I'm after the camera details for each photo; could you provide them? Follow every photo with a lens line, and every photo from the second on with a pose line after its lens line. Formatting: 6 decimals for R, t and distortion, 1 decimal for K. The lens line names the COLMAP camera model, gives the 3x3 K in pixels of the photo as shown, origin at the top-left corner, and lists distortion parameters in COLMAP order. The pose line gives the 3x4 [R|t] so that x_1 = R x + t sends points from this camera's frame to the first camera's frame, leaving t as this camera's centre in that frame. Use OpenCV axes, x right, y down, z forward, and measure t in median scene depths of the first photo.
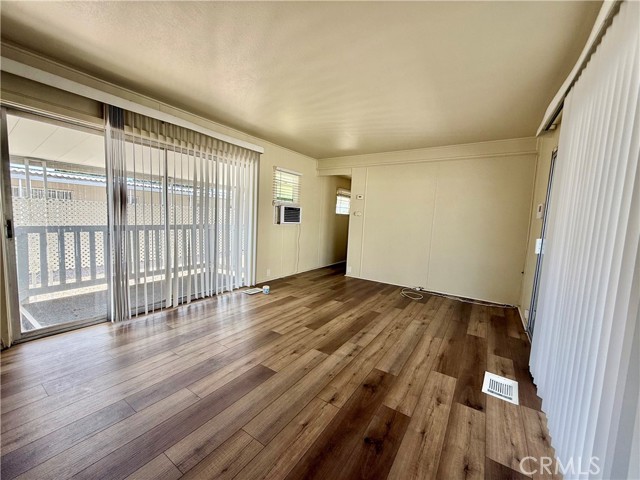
lens RADIAL K [[255.7, 0, 318.3], [0, 255.7, 241.4], [0, 0, 1]] dist [0.001581, 0.000162]
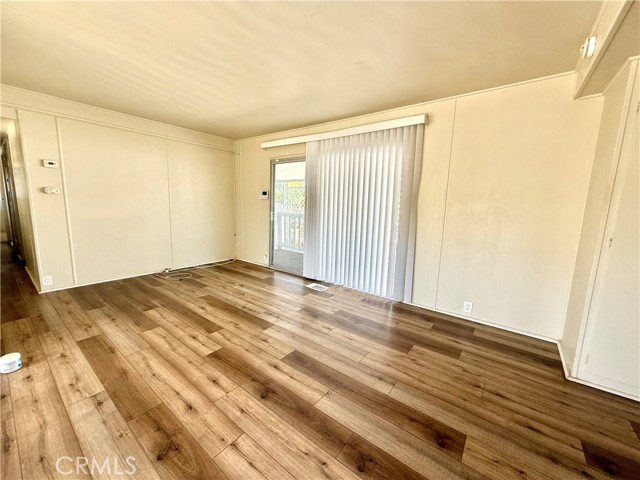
lens RADIAL K [[255.7, 0, 318.3], [0, 255.7, 241.4], [0, 0, 1]] dist [0.001581, 0.000162]
pose [[0.072063, -0.191250, 0.978892, -0.821329], [0.066748, 0.980169, 0.186585, -0.110388], [-0.995164, 0.051893, 0.083400, 0.553772]]
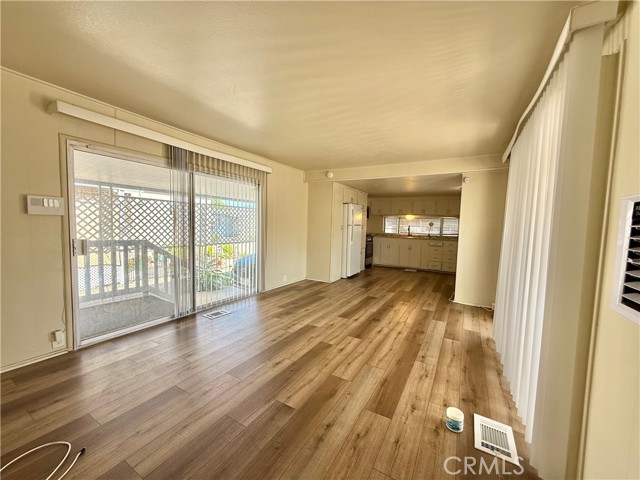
lens RADIAL K [[255.7, 0, 318.3], [0, 255.7, 241.4], [0, 0, 1]] dist [0.001581, 0.000162]
pose [[-0.995308, -0.071134, -0.065588, 0.093448], [-0.080644, 0.984444, 0.156099, -0.207337], [0.053464, 0.160656, -0.985561, 1.918648]]
